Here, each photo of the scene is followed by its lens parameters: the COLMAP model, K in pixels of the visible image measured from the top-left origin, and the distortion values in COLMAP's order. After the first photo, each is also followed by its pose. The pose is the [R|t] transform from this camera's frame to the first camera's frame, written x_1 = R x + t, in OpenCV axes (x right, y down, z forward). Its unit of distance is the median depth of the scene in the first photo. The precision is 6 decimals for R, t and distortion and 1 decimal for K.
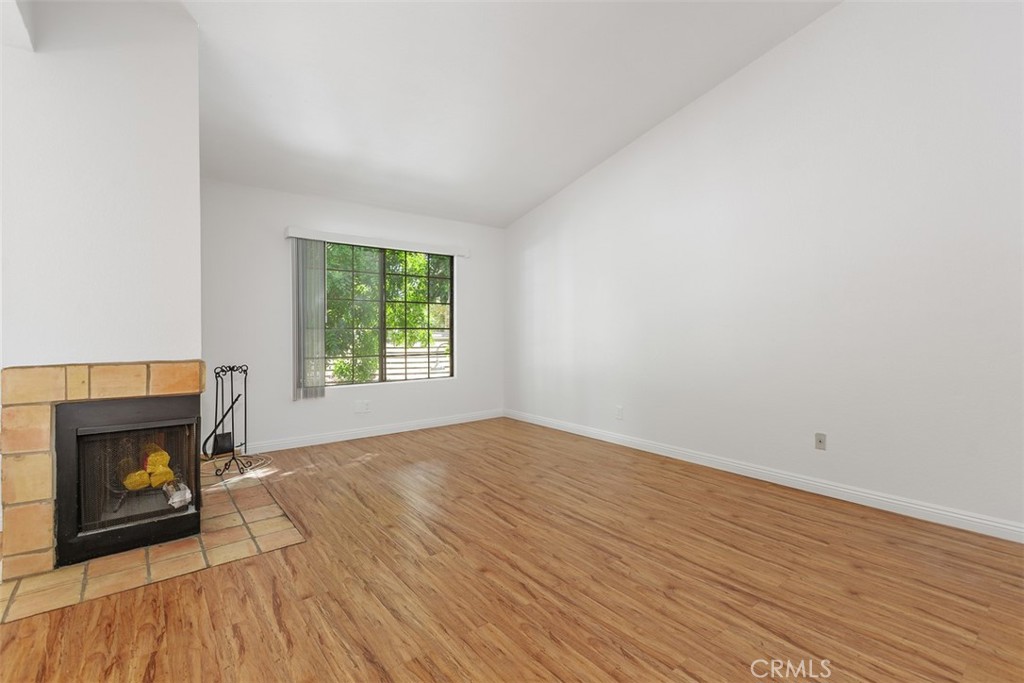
lens RADIAL K [[468.8, 0, 510.2], [0, 468.8, 336.4], [0, 0, 1]] dist [-0.000573, -0.001157]
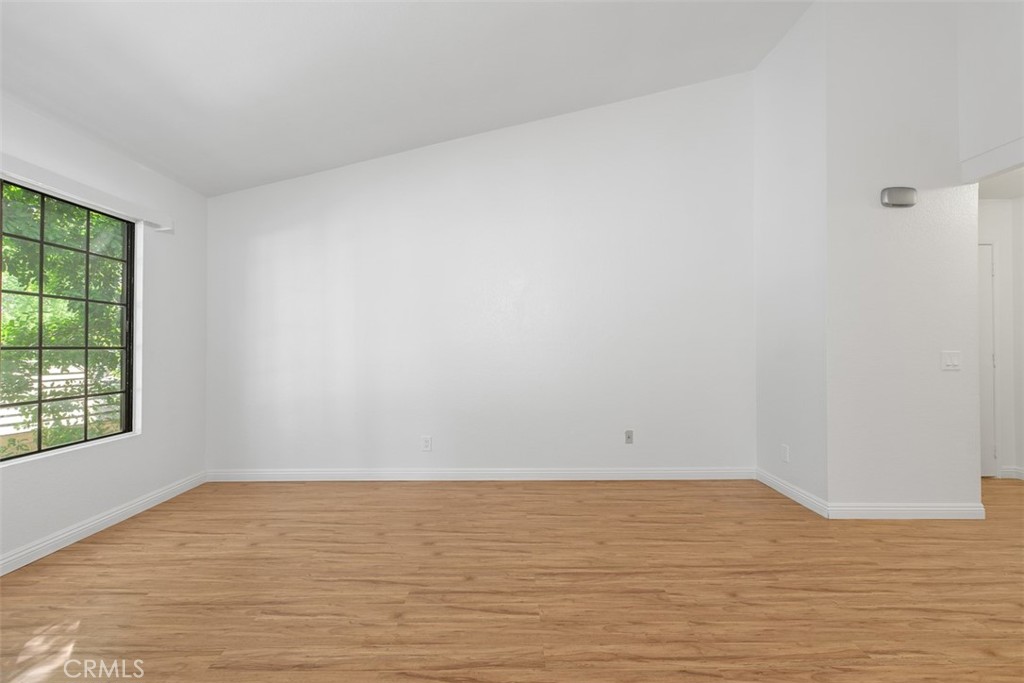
lens RADIAL K [[468.8, 0, 511.5], [0, 468.8, 343.9], [0, 0, 1]] dist [-0.000573, -0.001157]
pose [[0.610697, 0.002837, 0.791859, -0.555220], [0.017107, 0.999713, -0.016775, -0.006334], [-0.791679, 0.023791, 0.610474, 0.532108]]
